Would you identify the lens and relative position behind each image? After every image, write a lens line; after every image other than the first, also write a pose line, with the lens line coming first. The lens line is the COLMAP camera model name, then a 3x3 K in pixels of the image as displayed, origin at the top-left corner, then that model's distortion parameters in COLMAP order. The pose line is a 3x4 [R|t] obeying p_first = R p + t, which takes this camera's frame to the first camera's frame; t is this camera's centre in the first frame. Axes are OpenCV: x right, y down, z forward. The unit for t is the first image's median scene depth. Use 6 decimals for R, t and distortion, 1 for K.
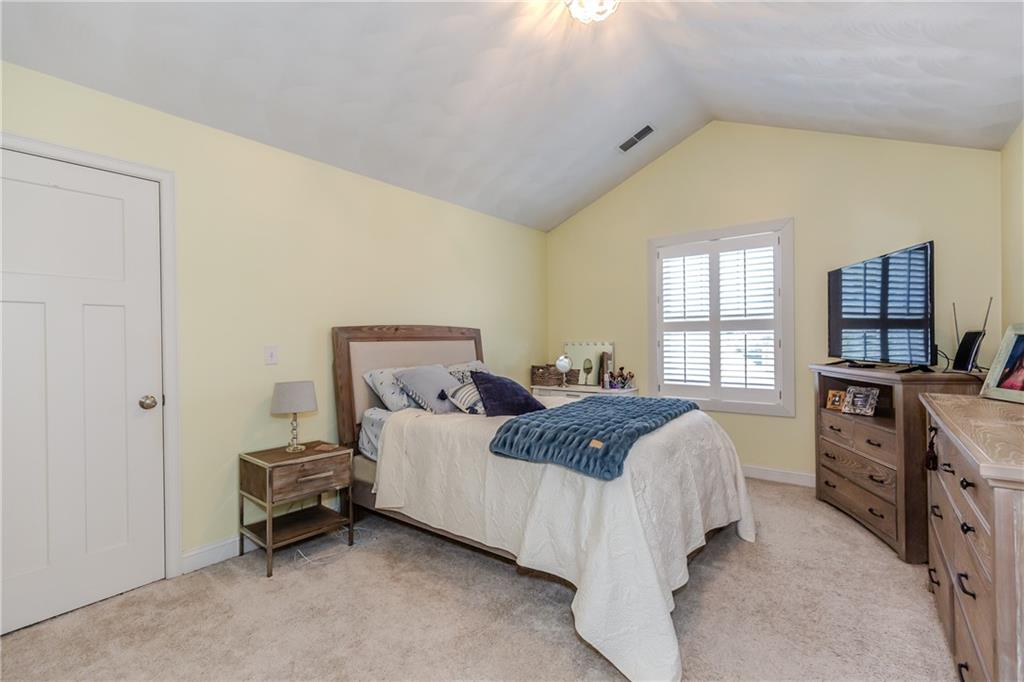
lens RADIAL K [[461.6, 0, 508.6], [0, 461.6, 339.9], [0, 0, 1]] dist [0.002483, 0.000615]
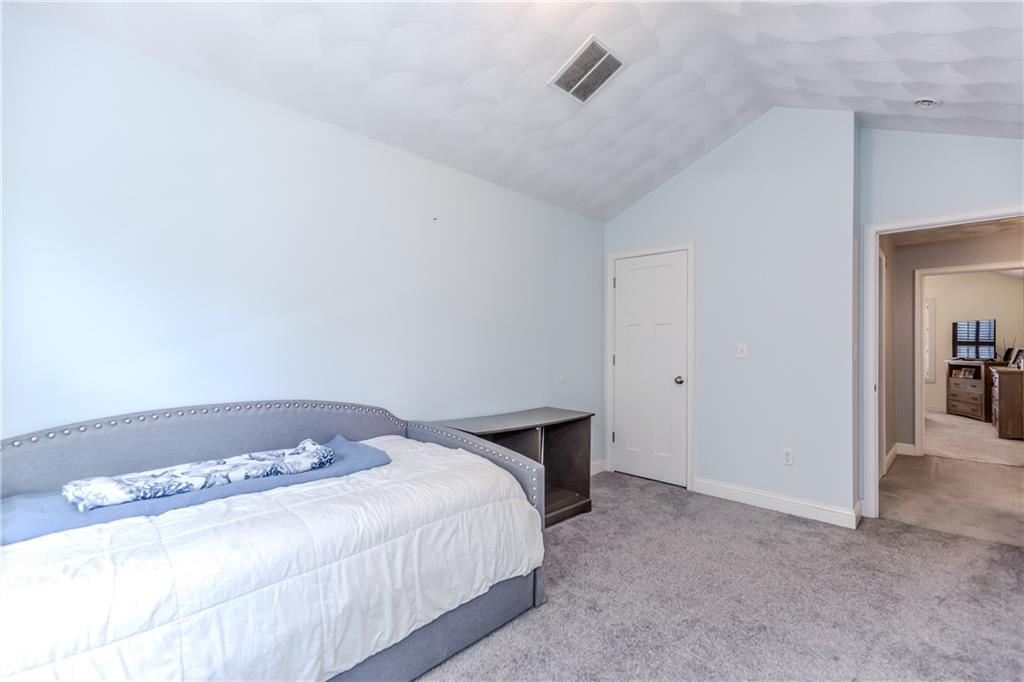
lens RADIAL K [[461.6, 0, 508.6], [0, 461.6, 339.9], [0, 0, 1]] dist [0.002483, 0.000615]
pose [[0.994257, 0.016485, -0.105737, -1.324498], [-0.017632, 0.999795, -0.009928, 0.011192], [0.105552, 0.011735, 0.994345, -1.612511]]
